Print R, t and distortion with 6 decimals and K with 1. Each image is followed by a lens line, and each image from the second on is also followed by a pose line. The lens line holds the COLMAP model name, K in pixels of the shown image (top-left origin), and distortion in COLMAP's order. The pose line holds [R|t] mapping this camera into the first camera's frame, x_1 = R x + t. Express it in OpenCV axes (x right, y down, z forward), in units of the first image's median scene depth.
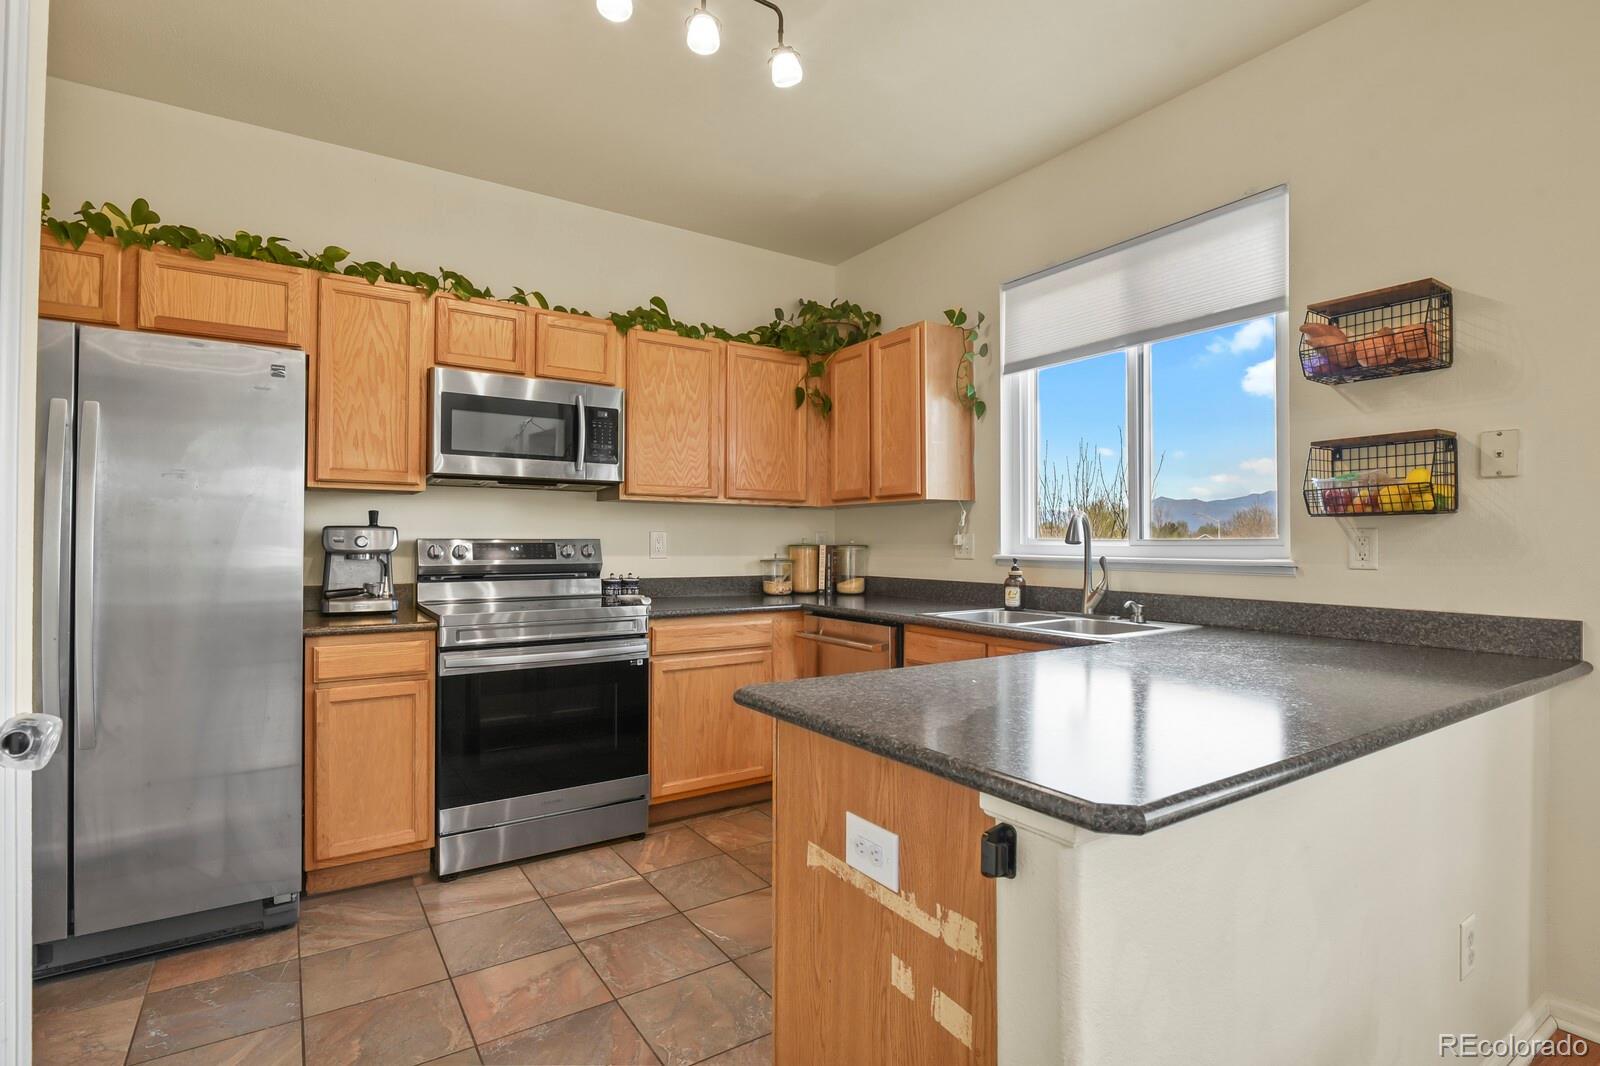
lens RADIAL K [[775.2, 0, 810.0], [0, 775.2, 533.3], [0, 0, 1]] dist [-0.003614, -0.006493]
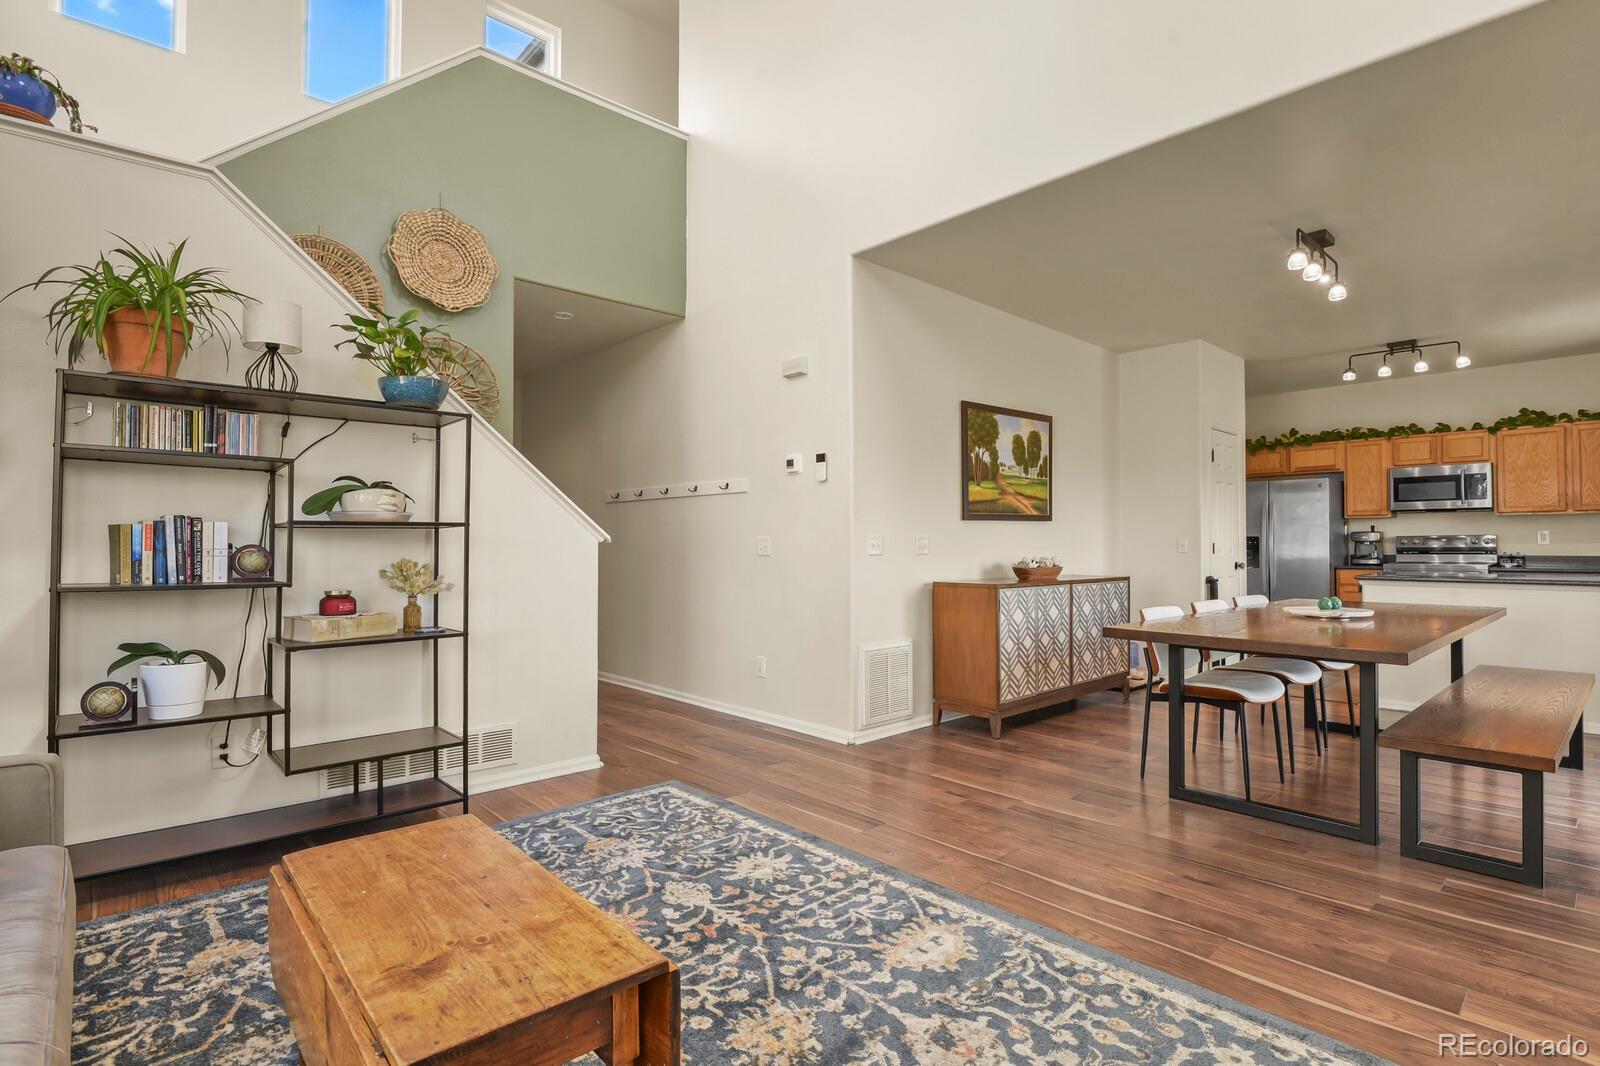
lens RADIAL K [[775.2, 0, 810.0], [0, 775.2, 533.3], [0, 0, 1]] dist [-0.003614, -0.006493]
pose [[0.157545, -0.016491, -0.987374, 1.568679], [0.016128, 0.999770, -0.014125, 0.003388], [0.987380, -0.013699, 0.157775, -1.177515]]
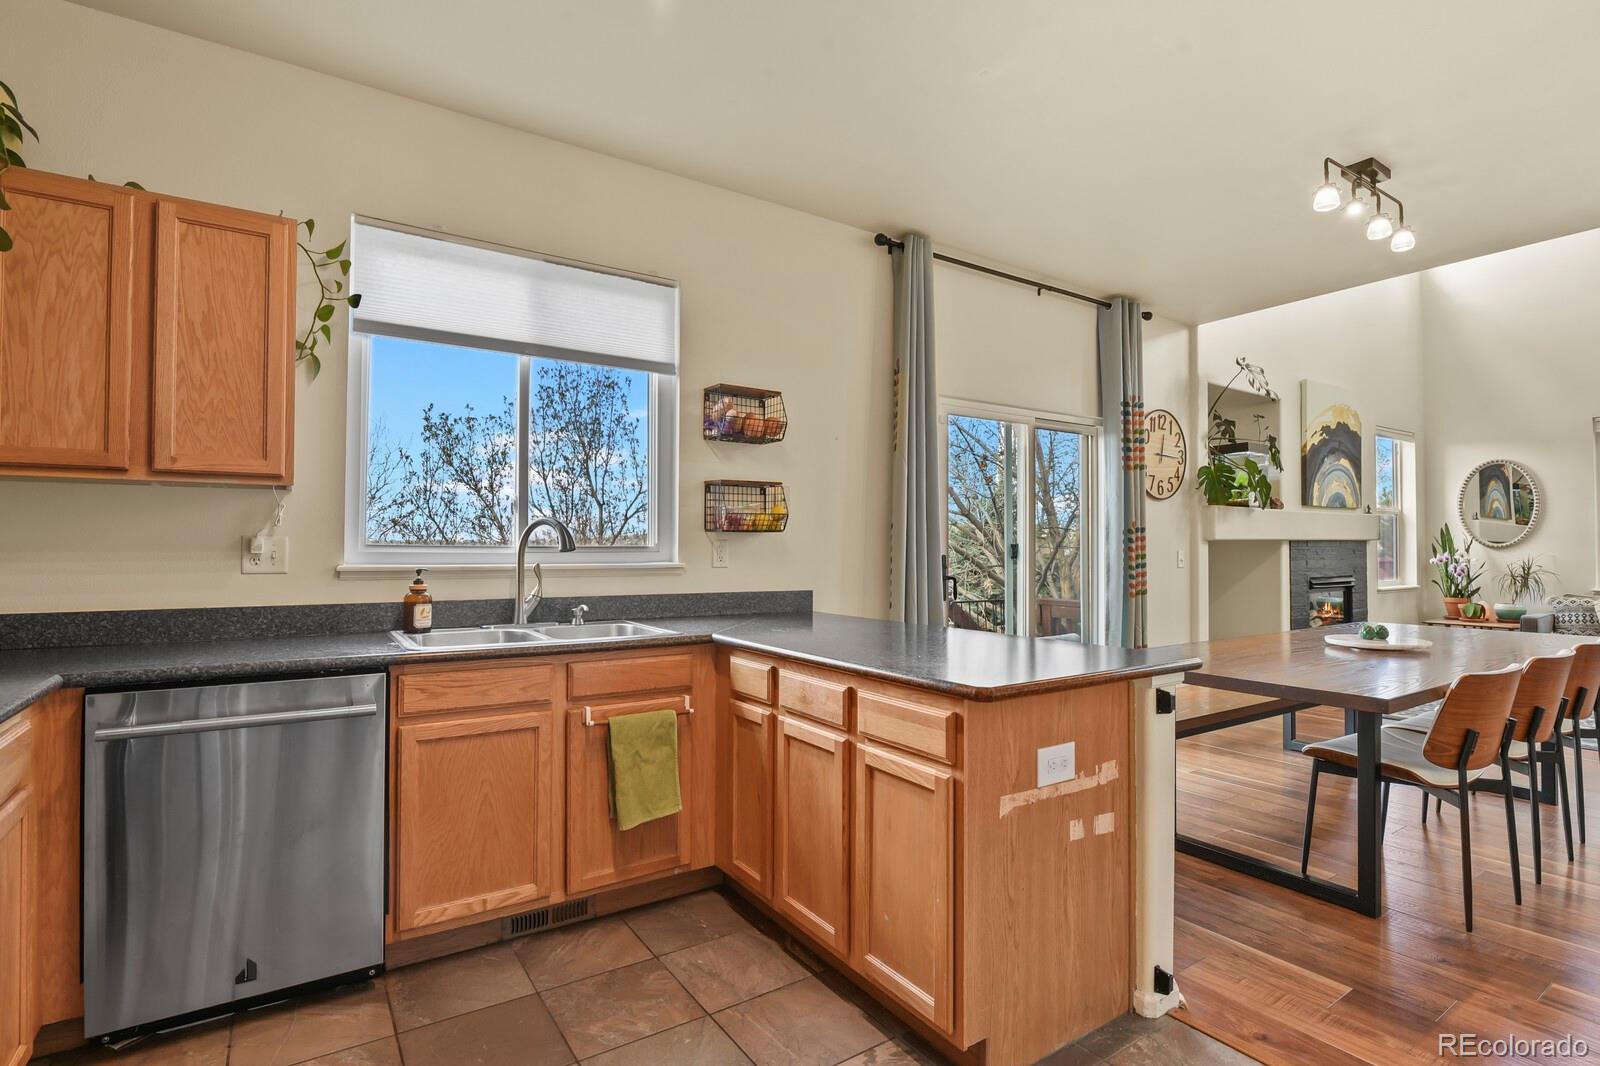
lens RADIAL K [[775.2, 0, 810.0], [0, 775.2, 533.3], [0, 0, 1]] dist [-0.003614, -0.006493]
pose [[-0.000730, 0.015622, 0.999878, -0.548891], [-0.014738, 0.999769, -0.015631, 0.001253], [-0.999891, -0.014747, -0.000500, 0.581596]]
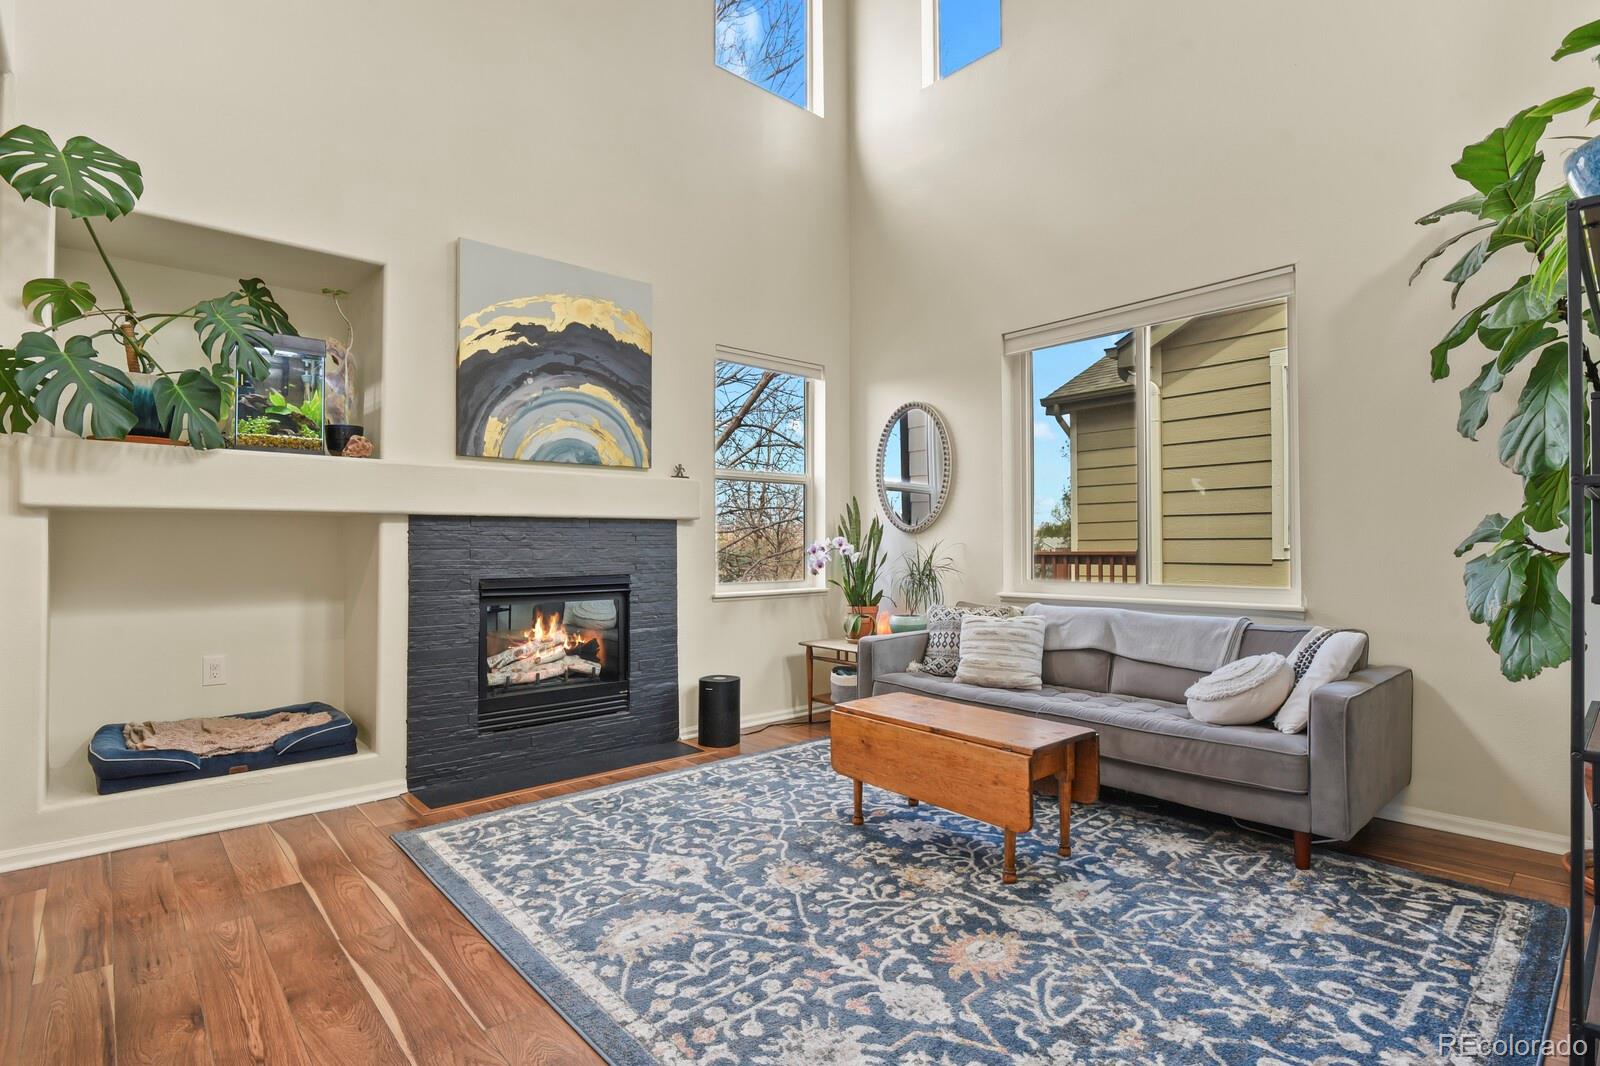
lens RADIAL K [[780.5, 0, 807.9], [0, 780.5, 535.3], [0, 0, 1]] dist [-0.003104, -0.007492]
pose [[-0.142290, 0.012658, 0.989744, 0.199506], [-0.011830, 0.999825, -0.014488, 0.009600], [-0.989754, -0.013770, -0.142115, -1.013063]]
